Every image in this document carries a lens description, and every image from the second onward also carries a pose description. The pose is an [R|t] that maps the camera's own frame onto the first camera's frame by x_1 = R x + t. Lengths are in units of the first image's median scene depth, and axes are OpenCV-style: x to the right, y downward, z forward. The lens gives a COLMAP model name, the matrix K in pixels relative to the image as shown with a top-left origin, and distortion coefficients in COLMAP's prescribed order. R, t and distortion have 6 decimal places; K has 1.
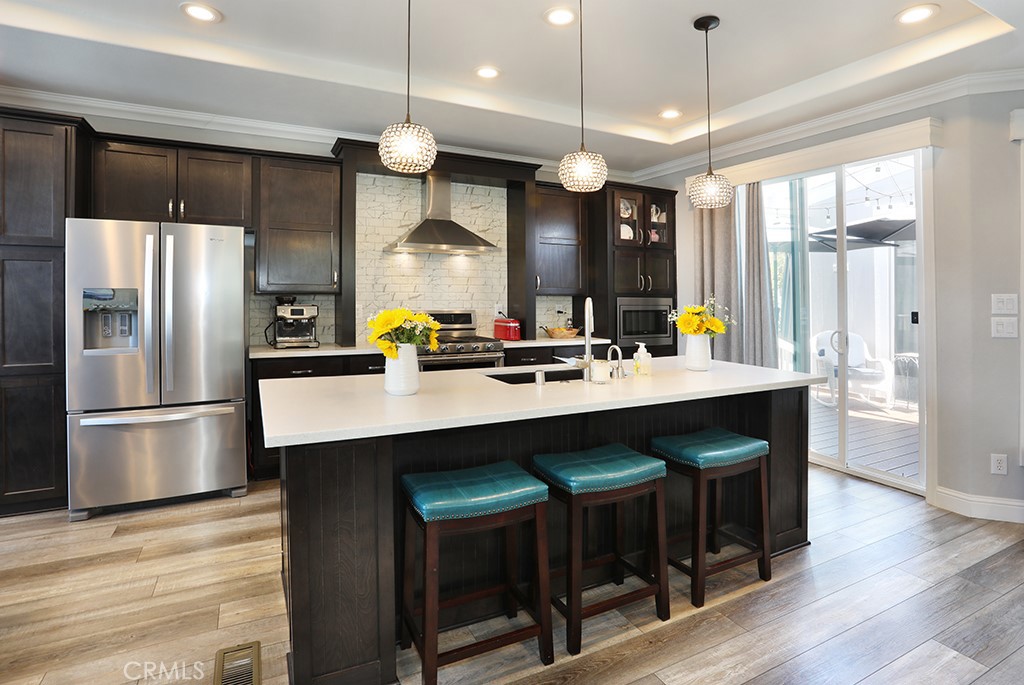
lens RADIAL K [[520.3, 0, 498.9], [0, 520.3, 293.3], [0, 0, 1]] dist [-0.000646, 0.001403]
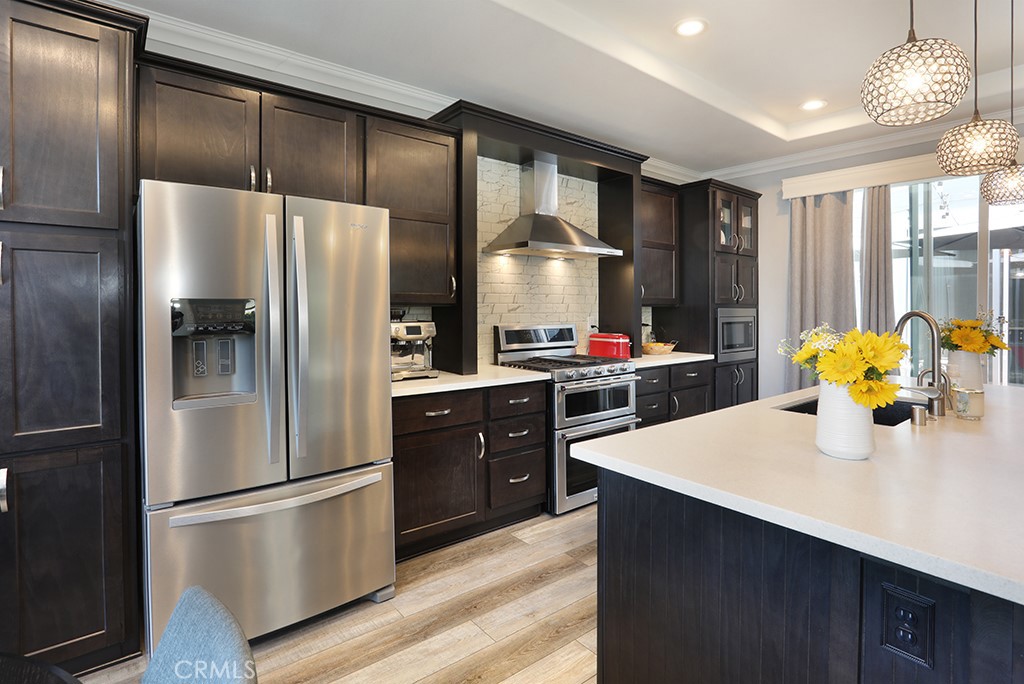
lens RADIAL K [[513.1, 0, 500.7], [0, 513.1, 307.4], [0, 0, 1]] dist [-0.003794, -0.000199]
pose [[0.977819, -0.005554, 0.209378, -0.415627], [0.004164, 0.999966, 0.007075, -0.001357], [-0.209410, -0.006046, 0.977809, 0.259053]]
